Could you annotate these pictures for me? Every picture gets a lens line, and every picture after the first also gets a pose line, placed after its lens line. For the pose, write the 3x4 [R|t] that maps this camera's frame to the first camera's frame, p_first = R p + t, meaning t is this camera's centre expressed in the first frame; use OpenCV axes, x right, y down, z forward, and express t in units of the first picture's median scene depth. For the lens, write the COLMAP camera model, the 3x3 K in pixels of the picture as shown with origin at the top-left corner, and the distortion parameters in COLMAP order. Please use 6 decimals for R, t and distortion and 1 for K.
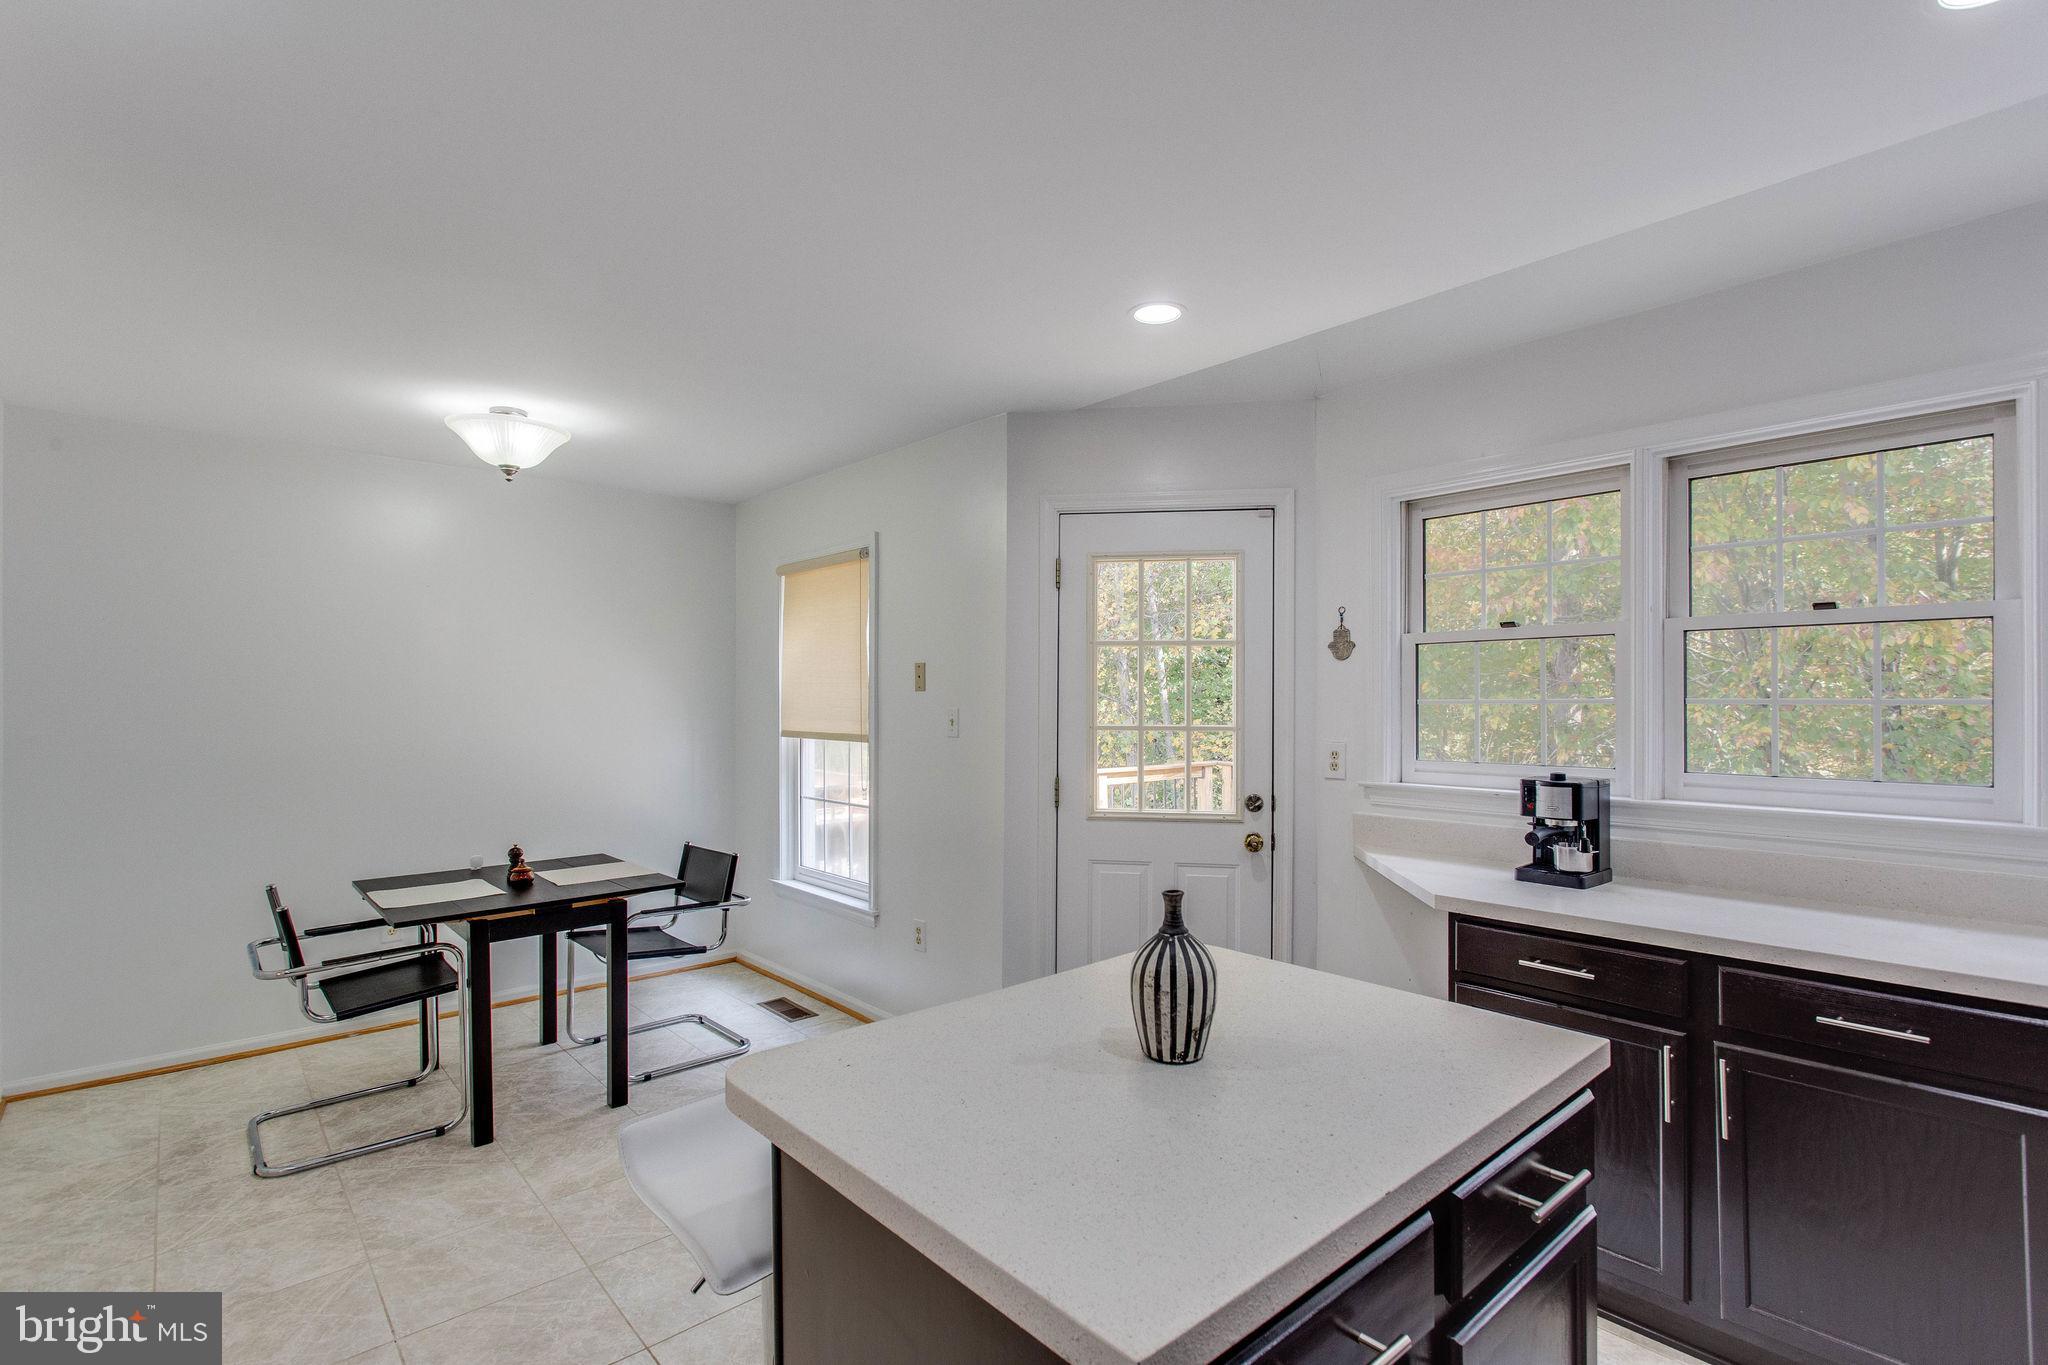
lens RADIAL K [[977.5, 0, 1011.4], [0, 977.5, 695.6], [0, 0, 1]] dist [0.001468, 0.001696]
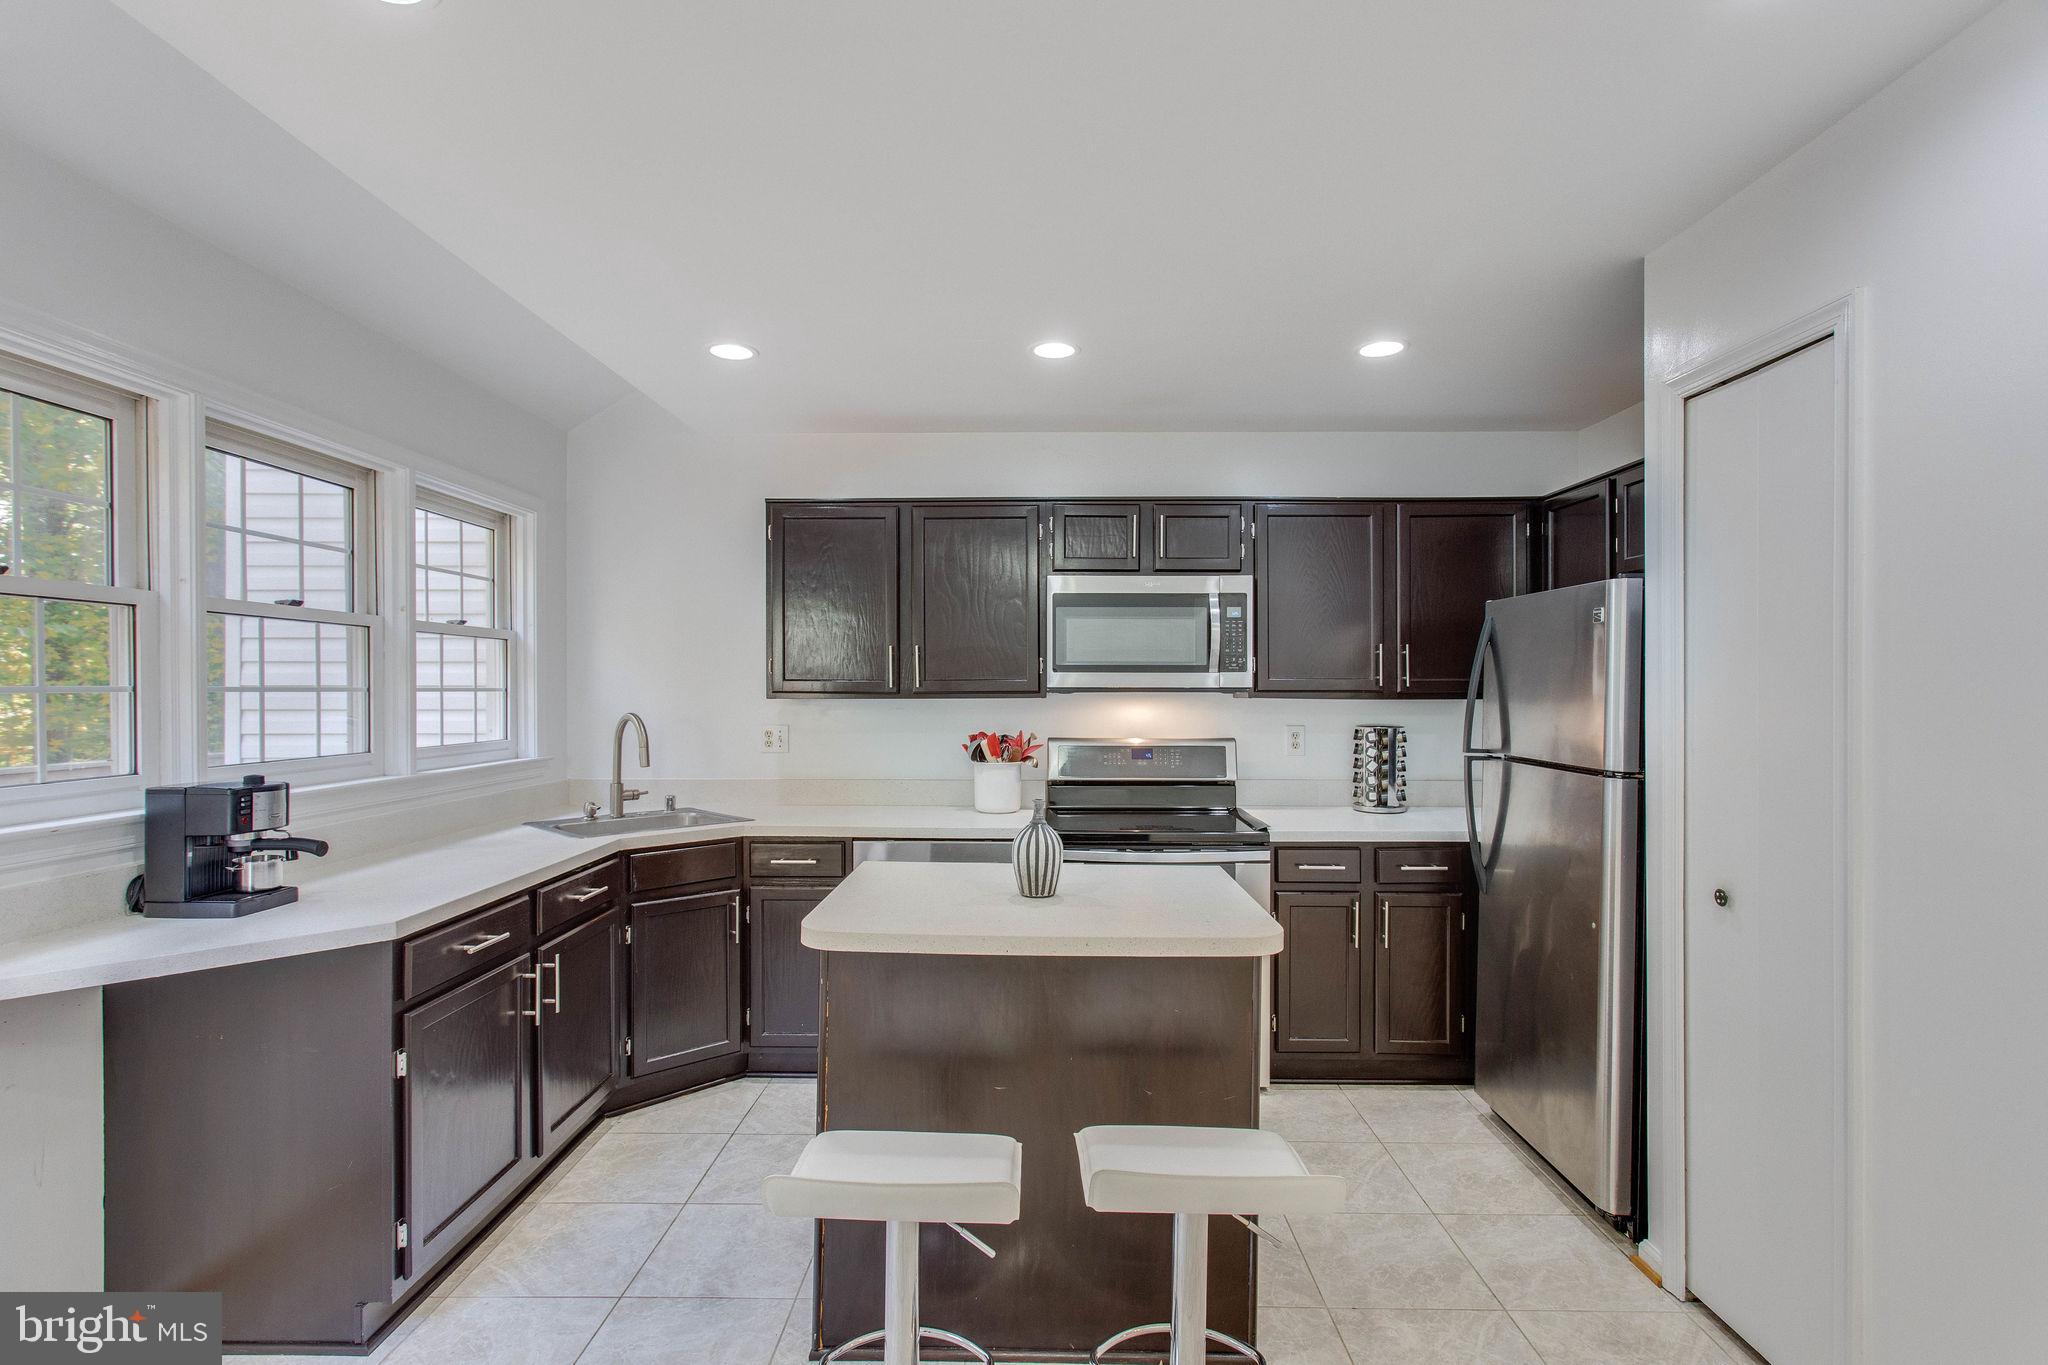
lens RADIAL K [[977.5, 0, 1030.8], [0, 977.5, 690.9], [0, 0, 1]] dist [0.001468, 0.001696]
pose [[-0.742103, 0.000763, 0.670286, -0.374436], [-0.000004, 0.999999, -0.001142, 0.006655], [-0.670286, -0.000850, -0.742102, 0.912439]]
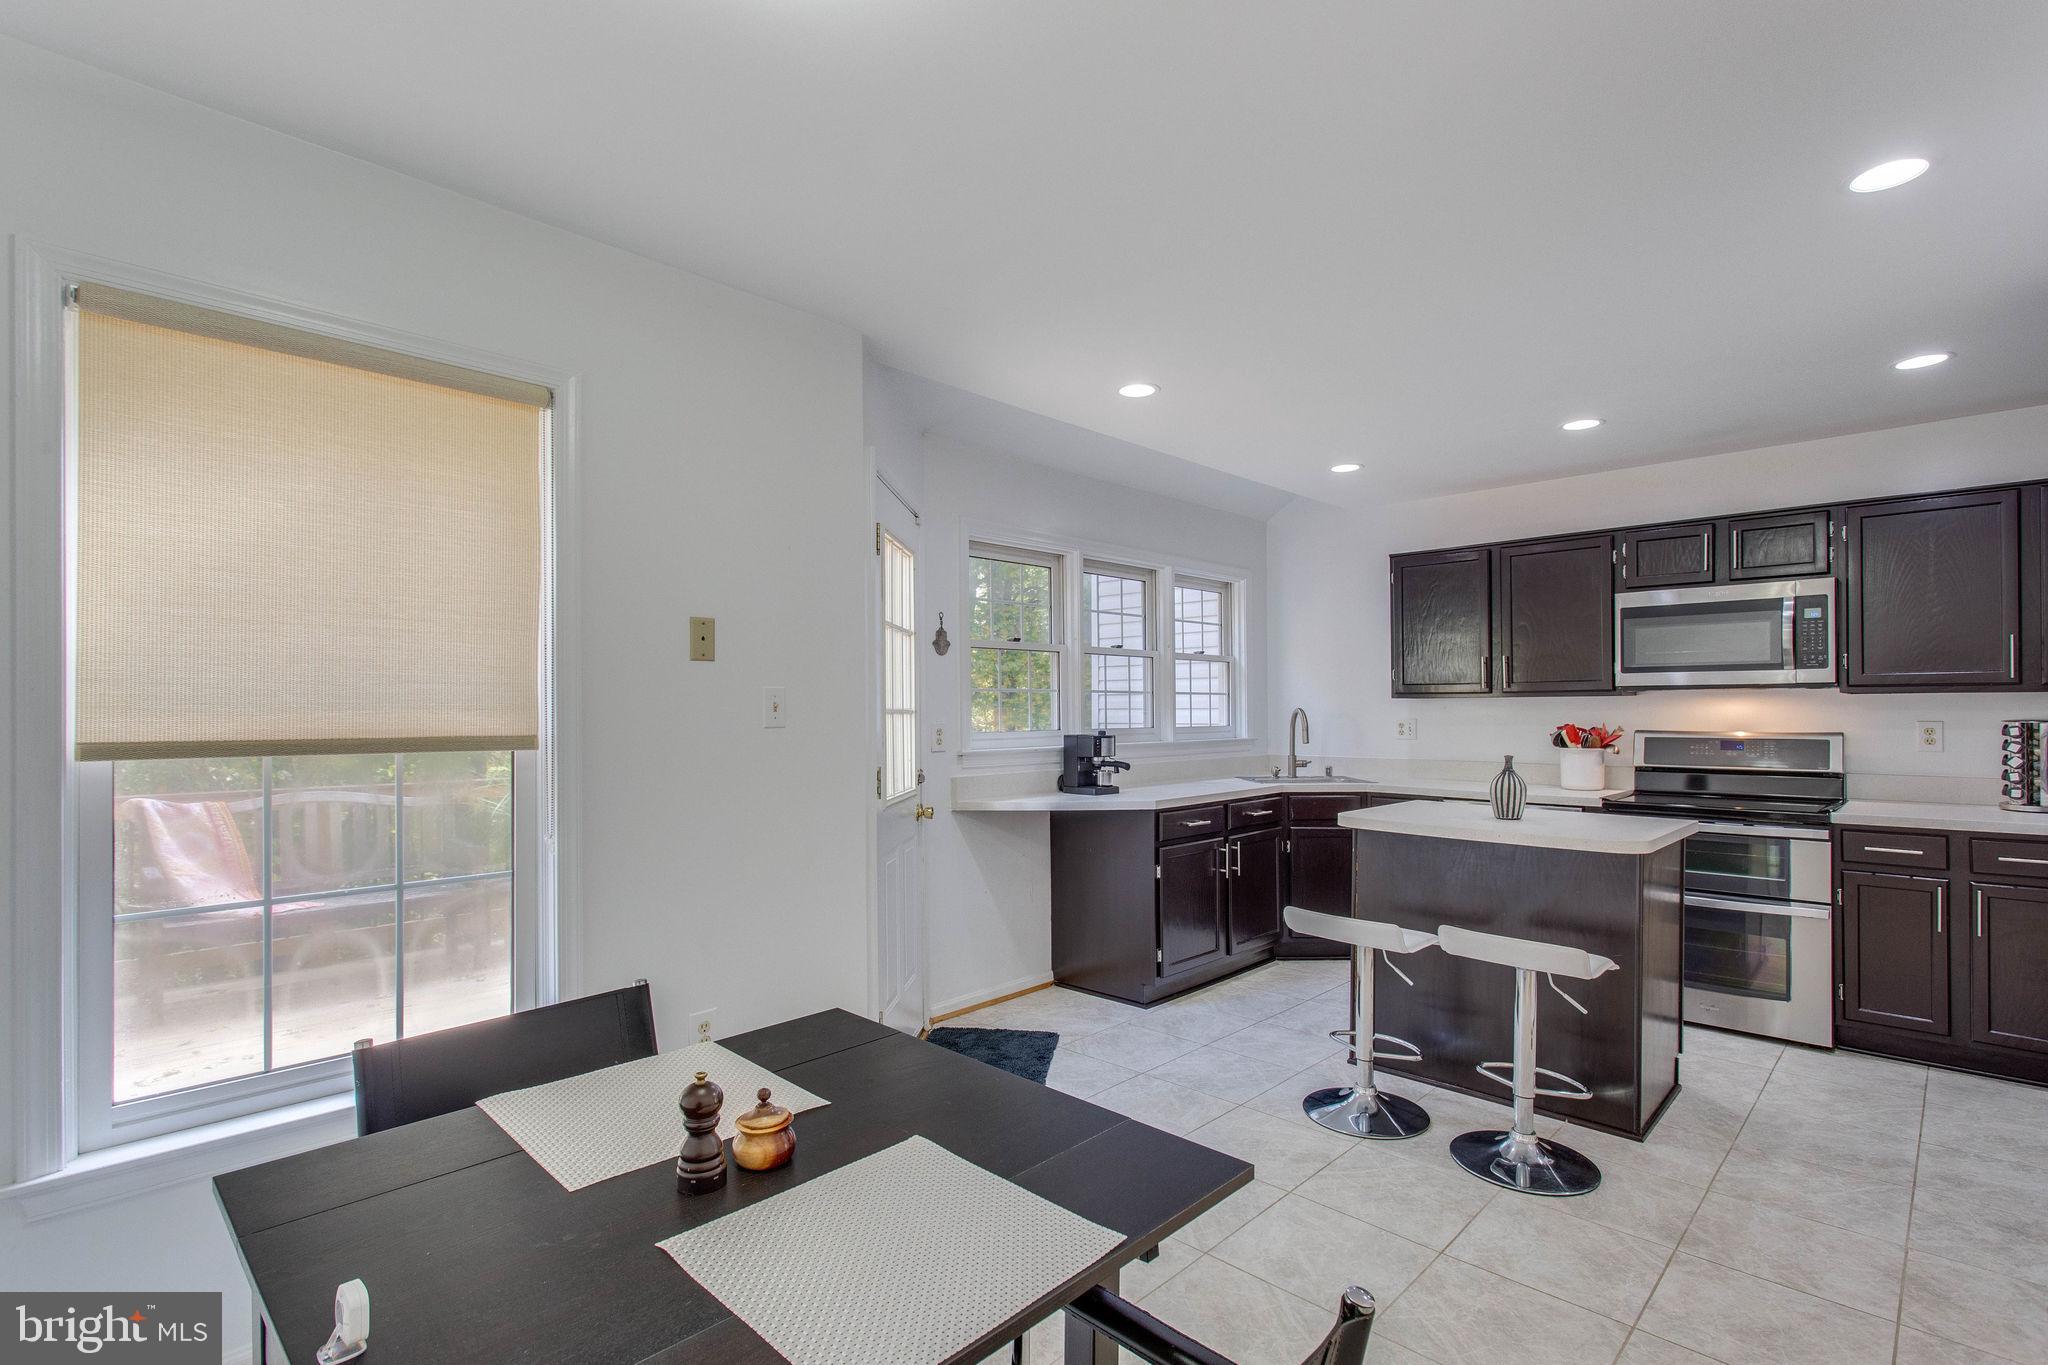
lens RADIAL K [[977.5, 0, 1058.7], [0, 977.5, 708.9], [0, 0, 1]] dist [0.001468, 0.001696]
pose [[-0.115690, 0.002733, 0.993282, -0.908117], [0.002931, 0.999993, -0.002410, 0.034912], [-0.993281, 0.002633, -0.115697, 0.993837]]
